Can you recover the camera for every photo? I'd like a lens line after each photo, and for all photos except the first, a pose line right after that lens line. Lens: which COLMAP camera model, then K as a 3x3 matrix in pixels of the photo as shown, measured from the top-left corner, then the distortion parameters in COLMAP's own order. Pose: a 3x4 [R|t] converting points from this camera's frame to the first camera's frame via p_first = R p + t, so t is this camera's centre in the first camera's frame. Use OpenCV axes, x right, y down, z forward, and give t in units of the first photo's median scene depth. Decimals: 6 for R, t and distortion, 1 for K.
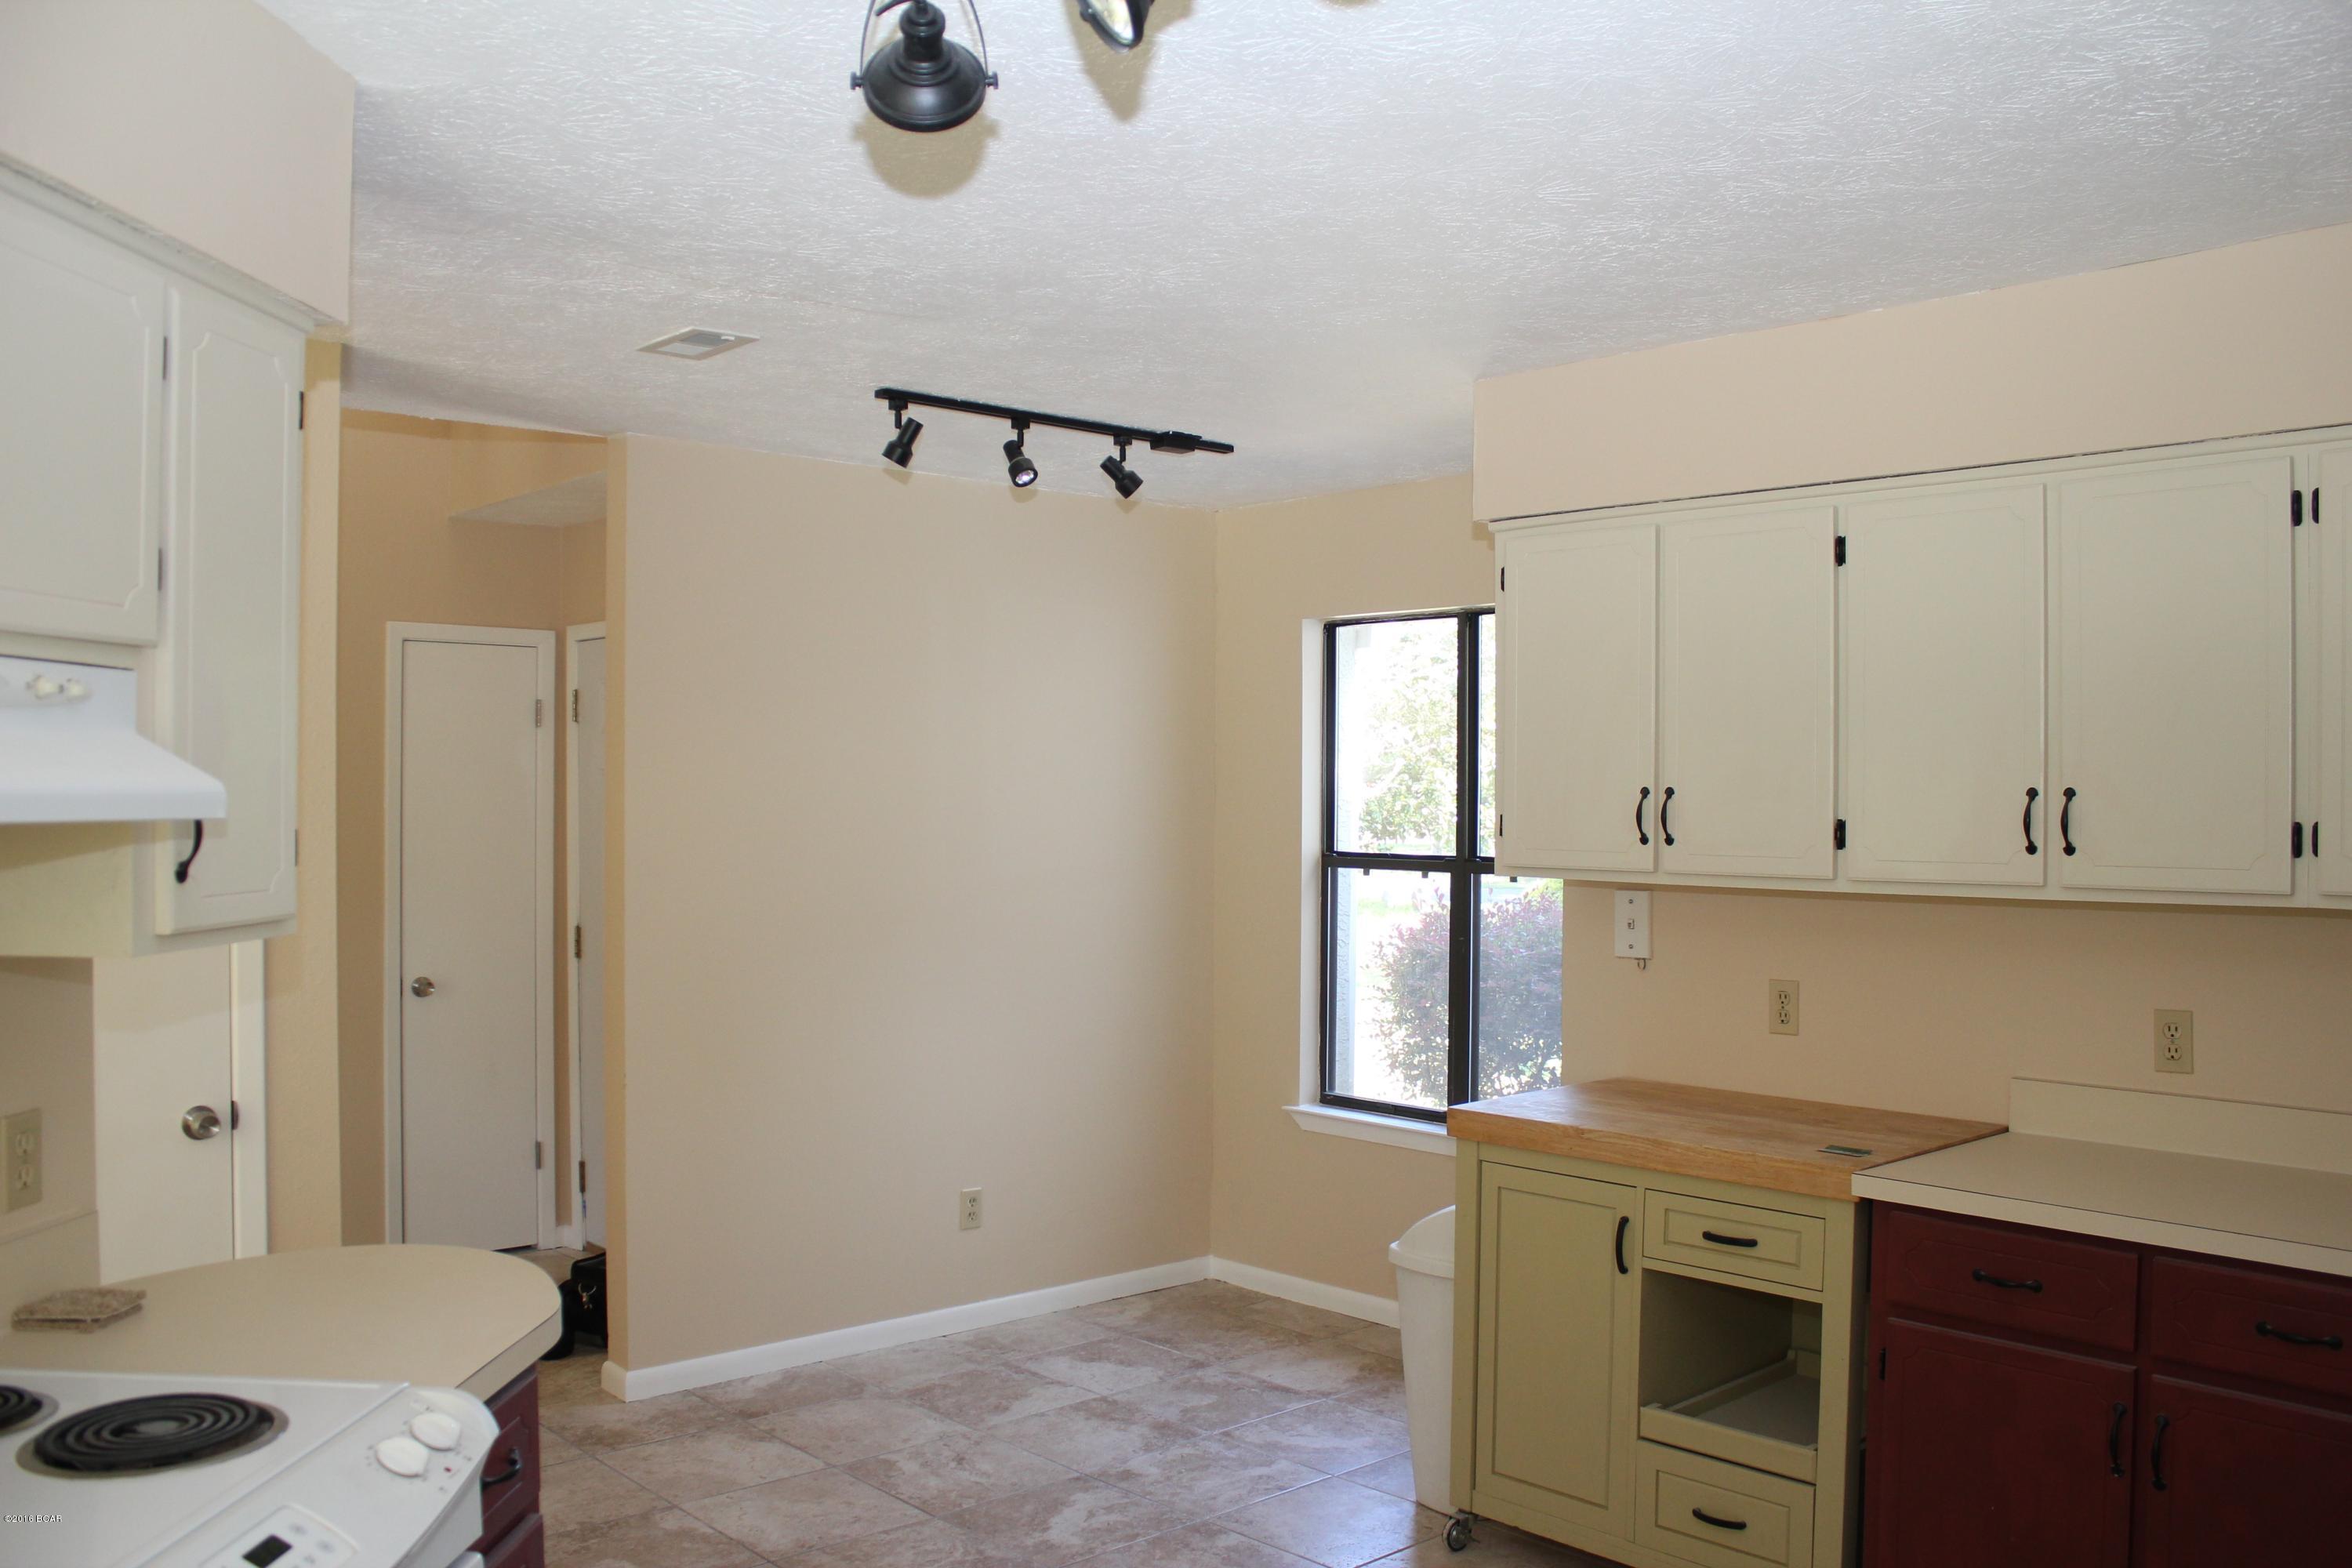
lens RADIAL K [[1951.5, 0, 1176.0], [0, 1951.5, 784.0], [0, 0, 1]] dist [-0.136204, 0.085731]
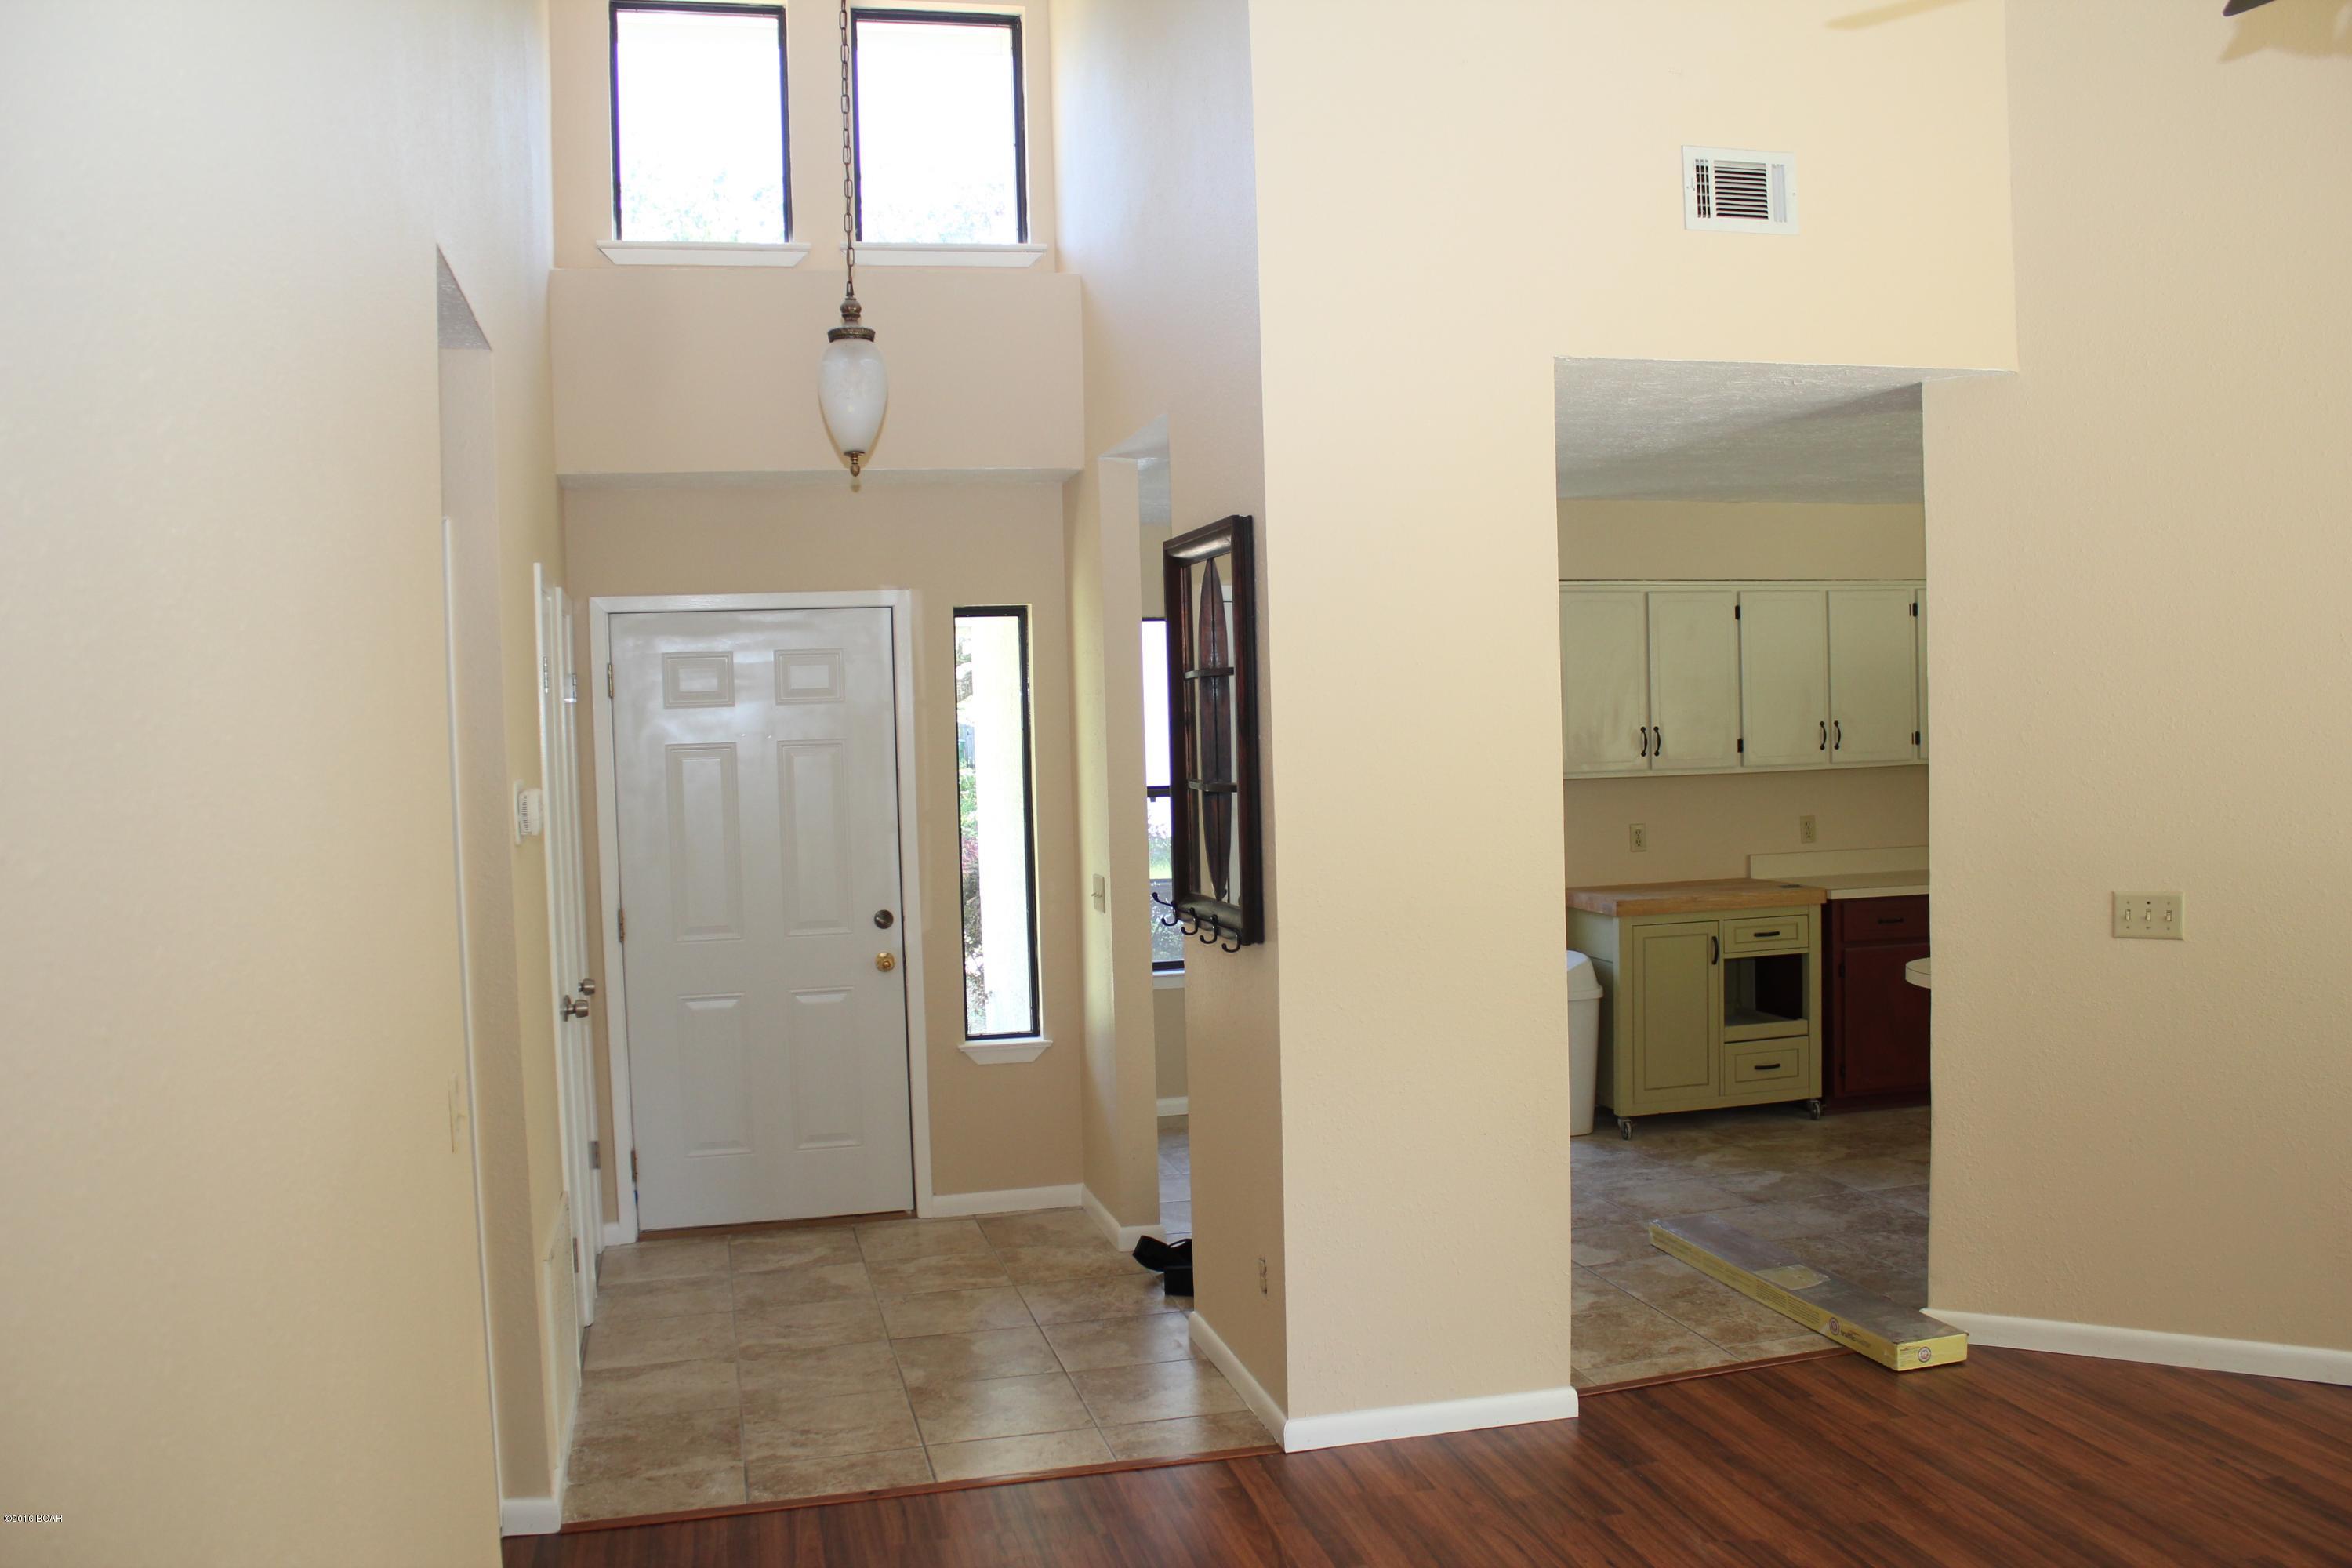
lens RADIAL K [[1951.5, 0, 1176.0], [0, 1951.5, 784.0], [0, 0, 1]] dist [-0.136204, 0.085731]
pose [[0.485126, -0.050228, 0.873001, -1.838407], [0.029785, 0.998719, 0.040909, -0.037880], [-0.873937, 0.006156, 0.486000, 0.506098]]
